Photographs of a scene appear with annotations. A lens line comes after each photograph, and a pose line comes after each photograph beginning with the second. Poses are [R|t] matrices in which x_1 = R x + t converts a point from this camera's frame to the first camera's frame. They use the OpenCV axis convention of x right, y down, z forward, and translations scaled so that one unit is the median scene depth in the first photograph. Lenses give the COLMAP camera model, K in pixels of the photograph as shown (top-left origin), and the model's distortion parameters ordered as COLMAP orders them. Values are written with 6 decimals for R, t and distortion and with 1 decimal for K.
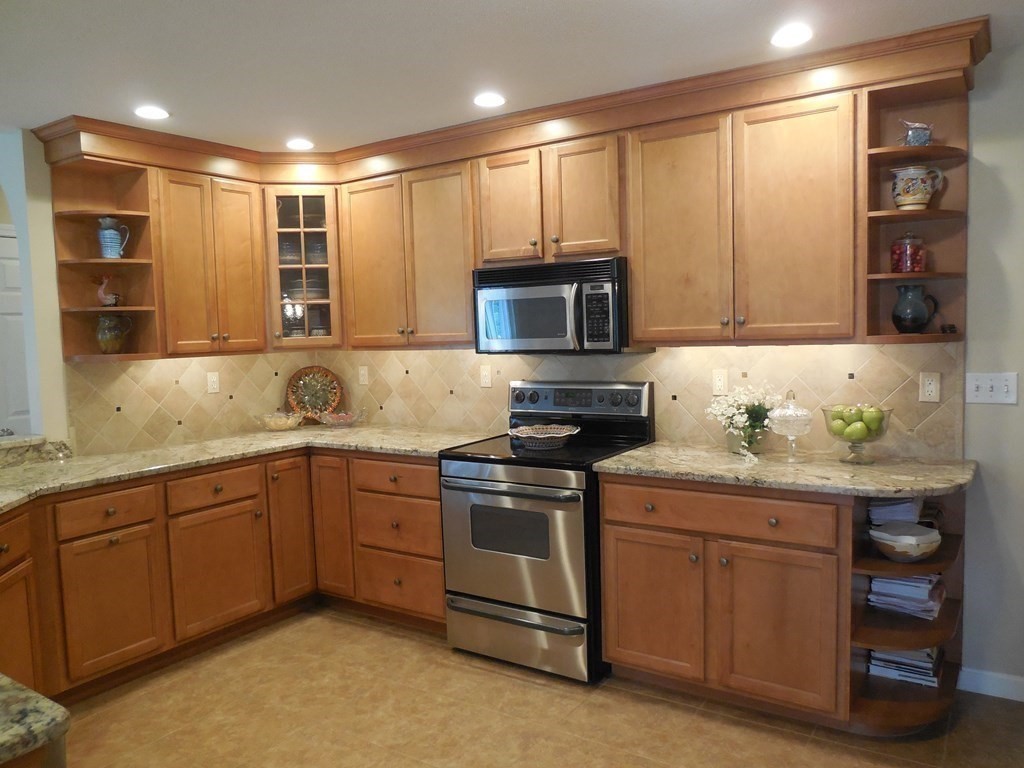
lens RADIAL K [[749.5, 0, 512.0], [0, 749.5, 384.0], [0, 0, 1]] dist [-0.024817, -0.000586]
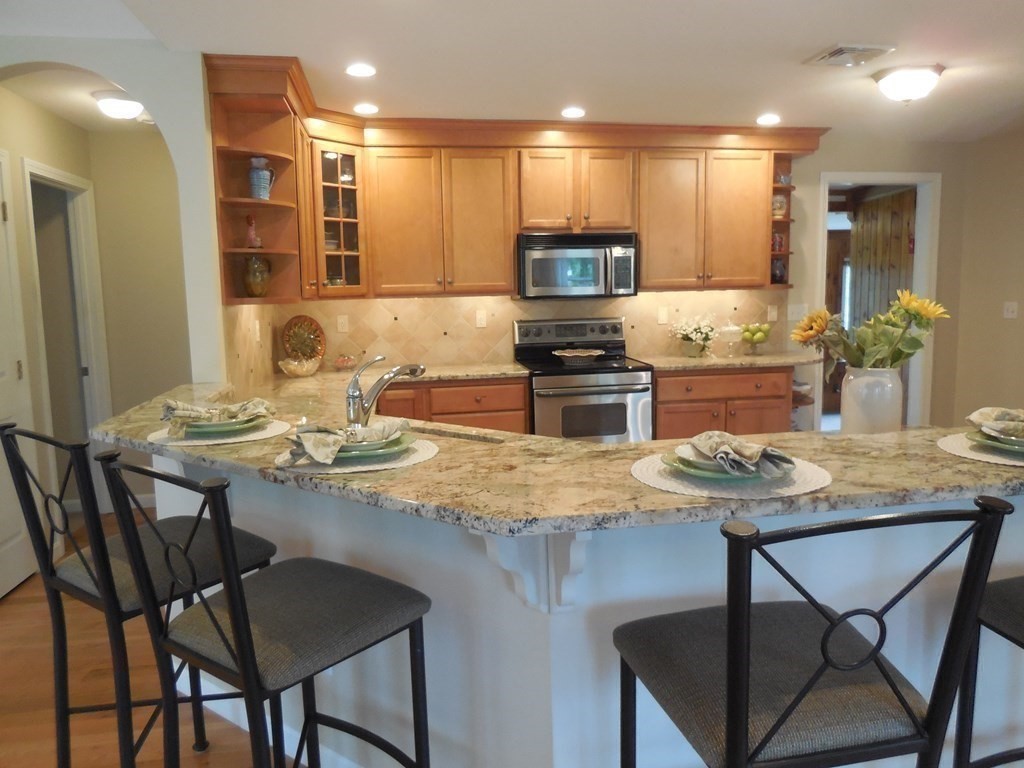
lens RADIAL K [[749.5, 0, 512.0], [0, 749.5, 384.0], [0, 0, 1]] dist [-0.024817, -0.000586]
pose [[0.731631, -0.075026, 0.677559, -0.974896], [0.050017, 0.997154, 0.056407, 0.034440], [-0.679863, -0.007380, 0.733302, 0.048435]]
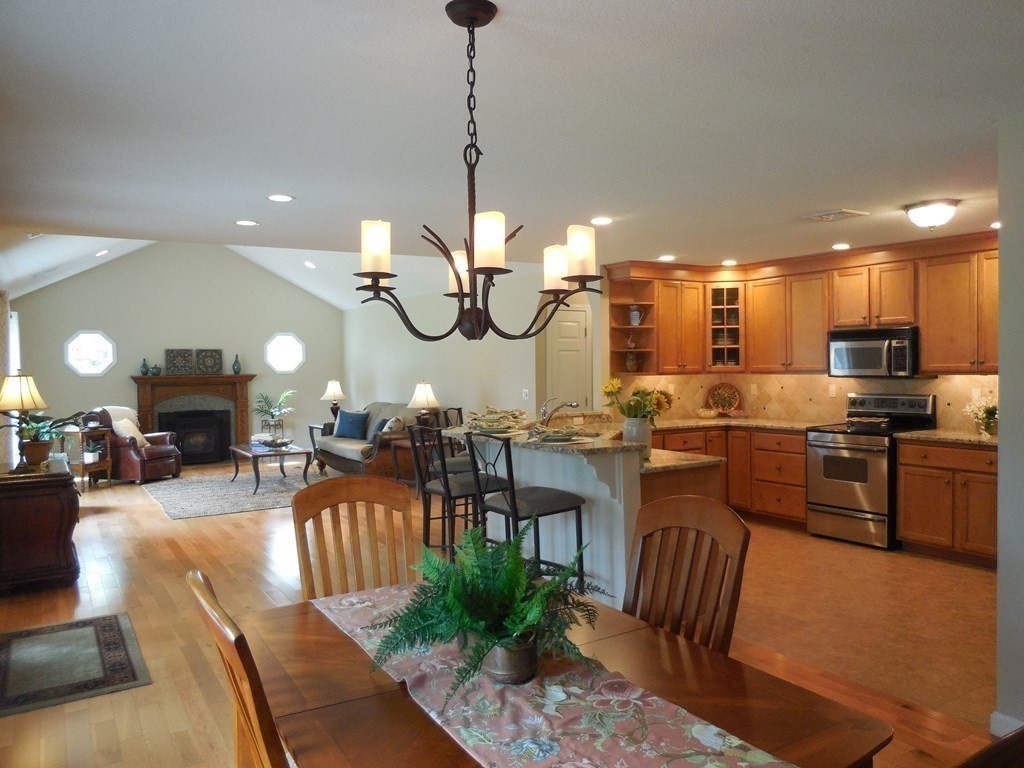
lens RADIAL K [[749.5, 0, 512.0], [0, 749.5, 384.0], [0, 0, 1]] dist [-0.024817, -0.000586]
pose [[0.912324, 0.027874, -0.408518, -0.007858], [-0.043852, 0.998594, -0.029798, 0.065792], [0.407113, 0.045100, 0.912264, -0.985493]]
